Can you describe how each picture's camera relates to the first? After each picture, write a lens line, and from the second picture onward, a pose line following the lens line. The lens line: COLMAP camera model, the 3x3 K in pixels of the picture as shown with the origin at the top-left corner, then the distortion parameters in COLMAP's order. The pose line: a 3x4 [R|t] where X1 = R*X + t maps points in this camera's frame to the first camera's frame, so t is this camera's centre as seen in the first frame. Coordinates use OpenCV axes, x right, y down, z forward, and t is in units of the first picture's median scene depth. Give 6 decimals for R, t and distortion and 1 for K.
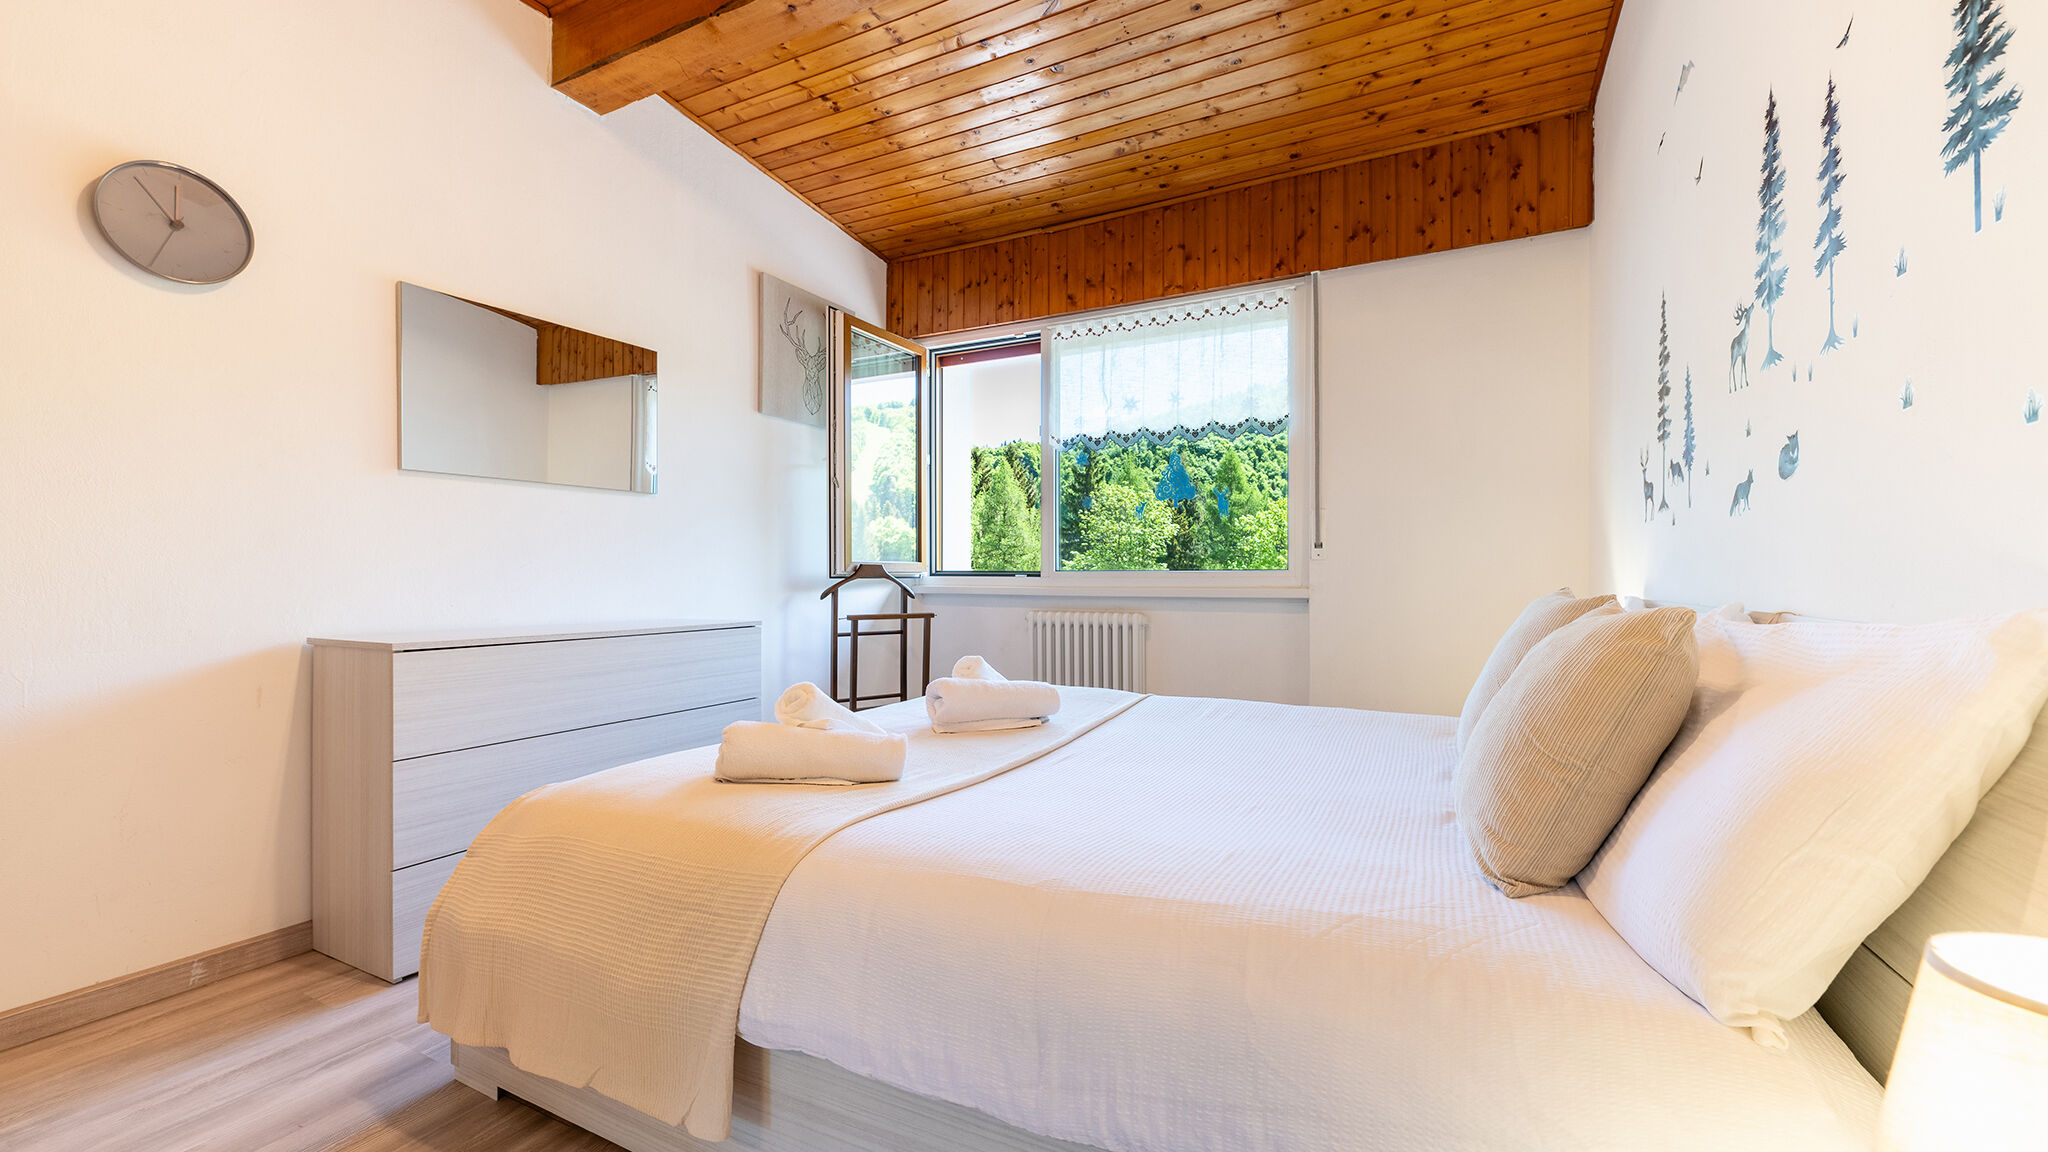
lens RADIAL K [[803.5, 0, 1038.4], [0, 803.5, 567.1], [0, 0, 1]] dist [0.002483, -0.001539]
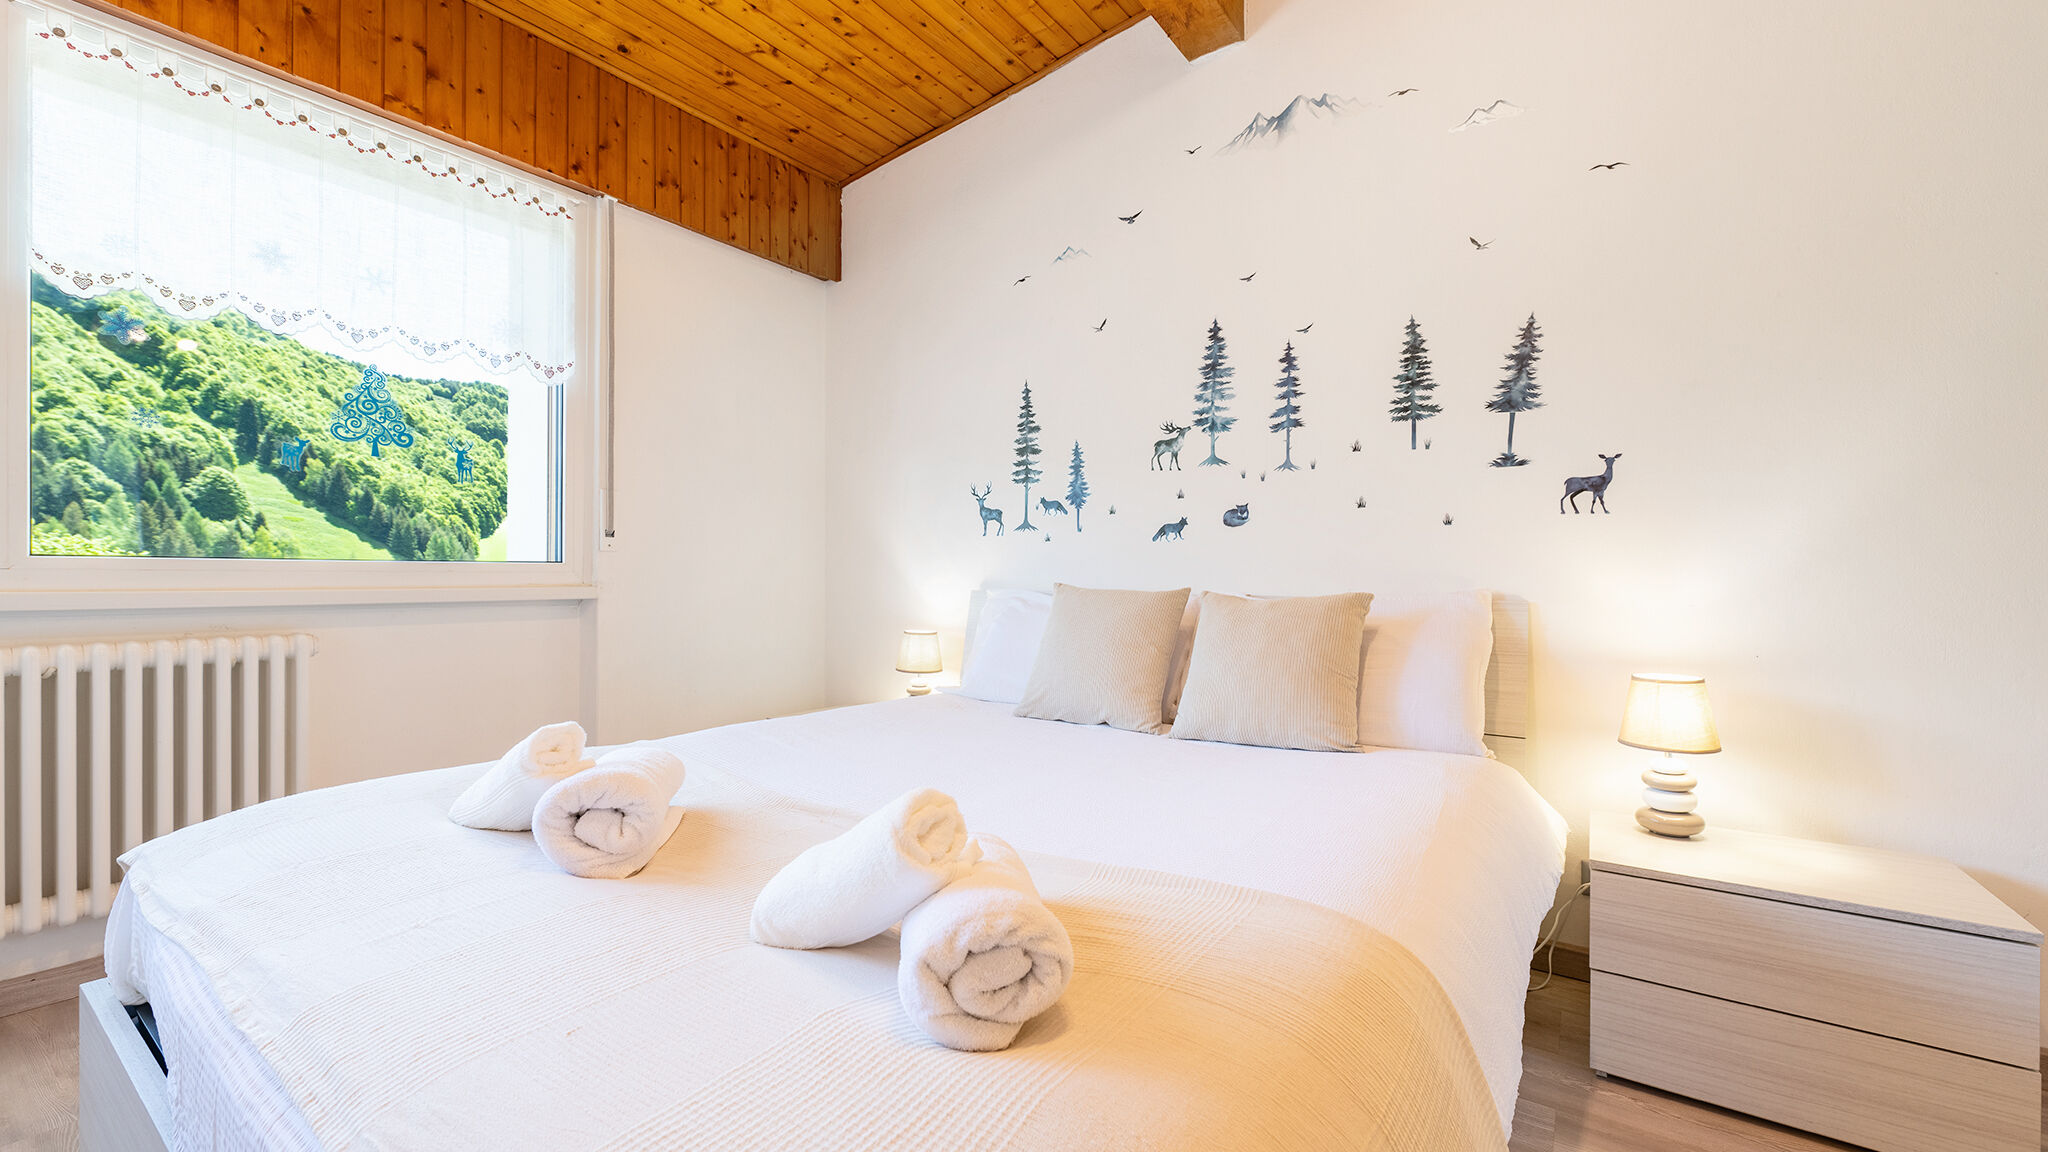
lens RADIAL K [[803.5, 0, 1039.7], [0, 803.5, 571.6], [0, 0, 1]] dist [0.002483, -0.001539]
pose [[0.142581, 0.006556, 0.989761, -0.410558], [-0.019893, 0.999795, -0.003757, 0.006300], [-0.989583, -0.019154, 0.142682, 0.455720]]
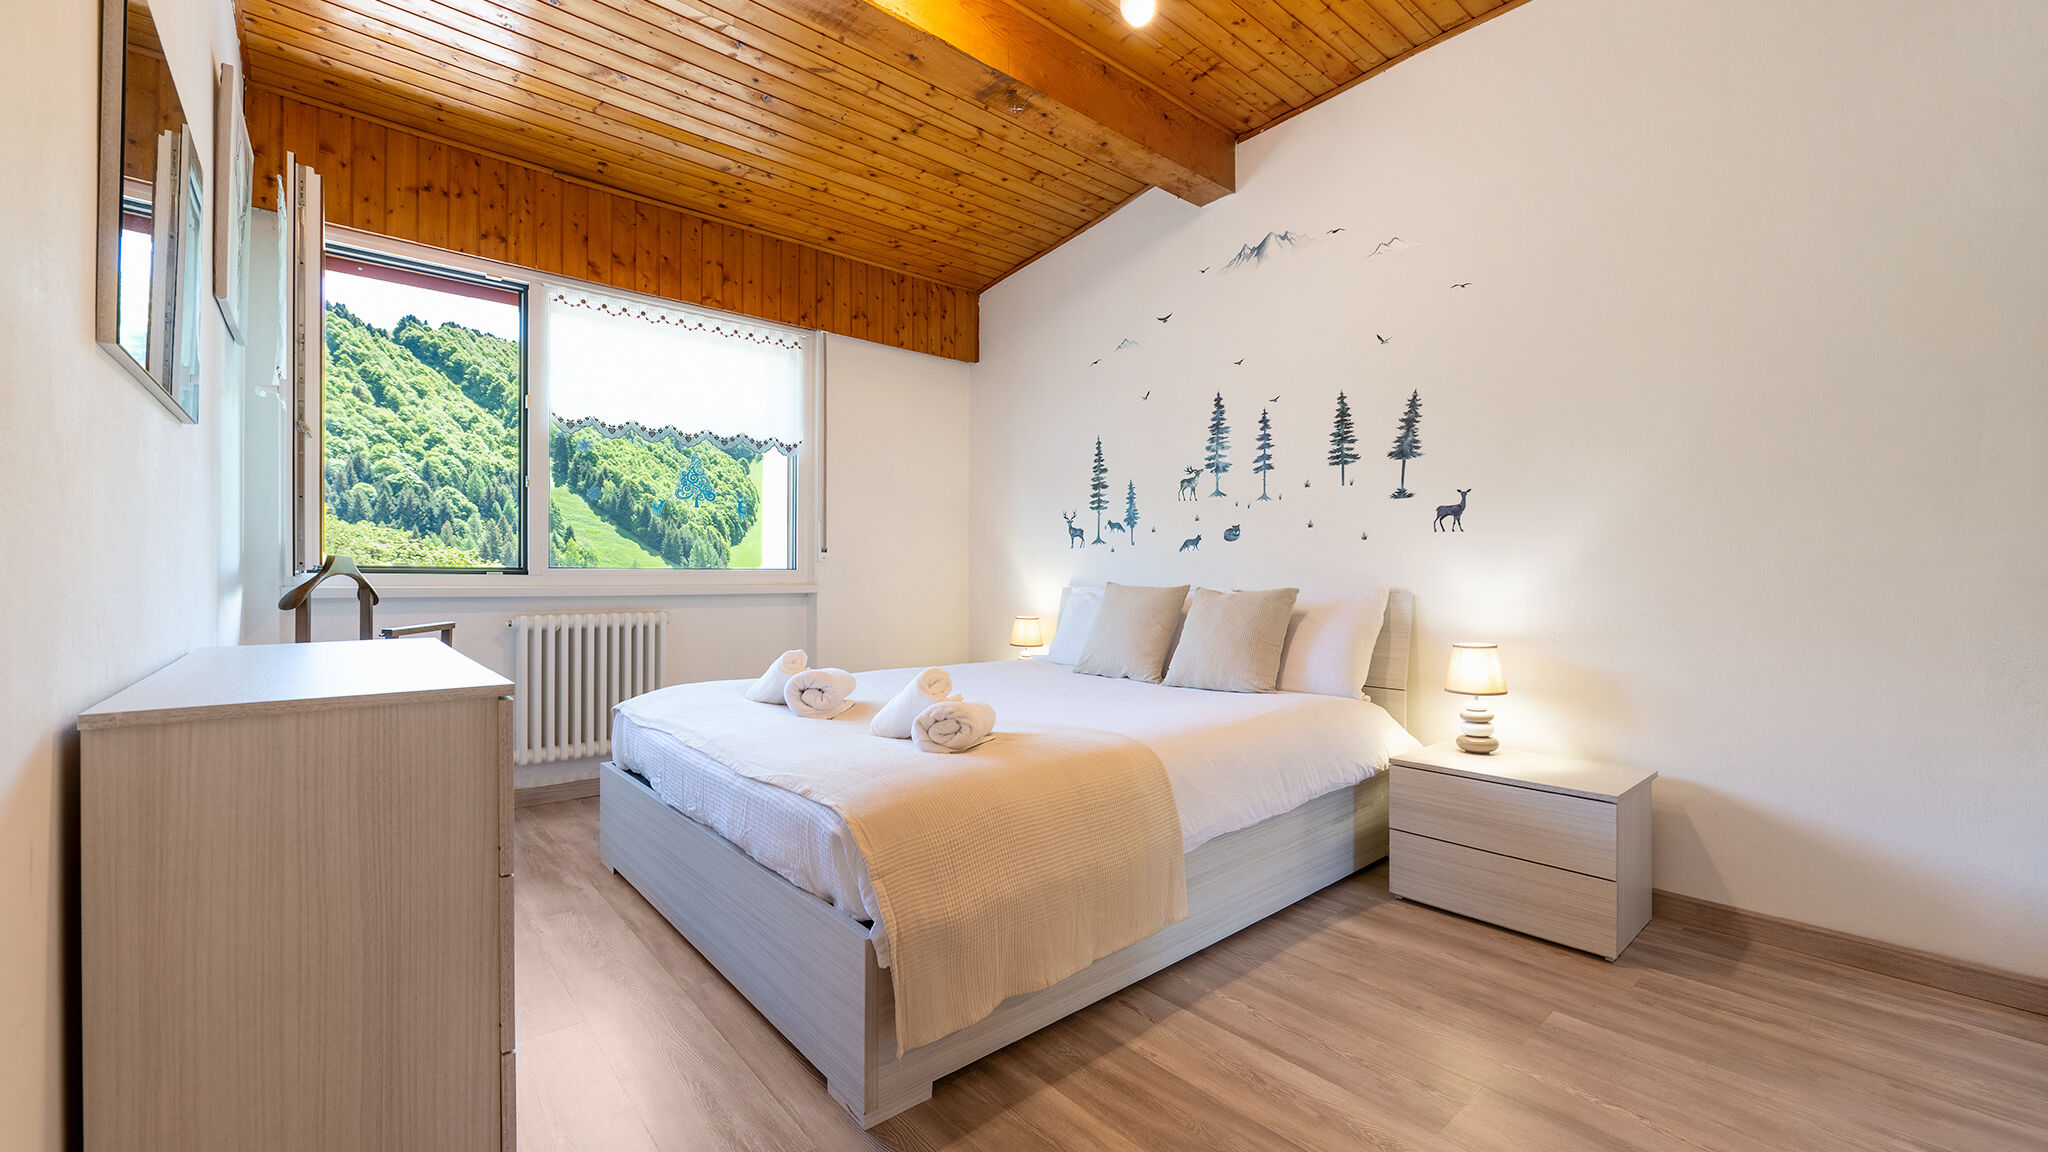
lens RADIAL K [[803.5, 0, 1039.4], [0, 803.5, 562.8], [0, 0, 1]] dist [0.002483, -0.001539]
pose [[0.375000, 0.016620, 0.926876, -0.700725], [-0.015145, 0.999816, -0.011801, 0.002035], [-0.926901, -0.009612, 0.375183, 0.222924]]
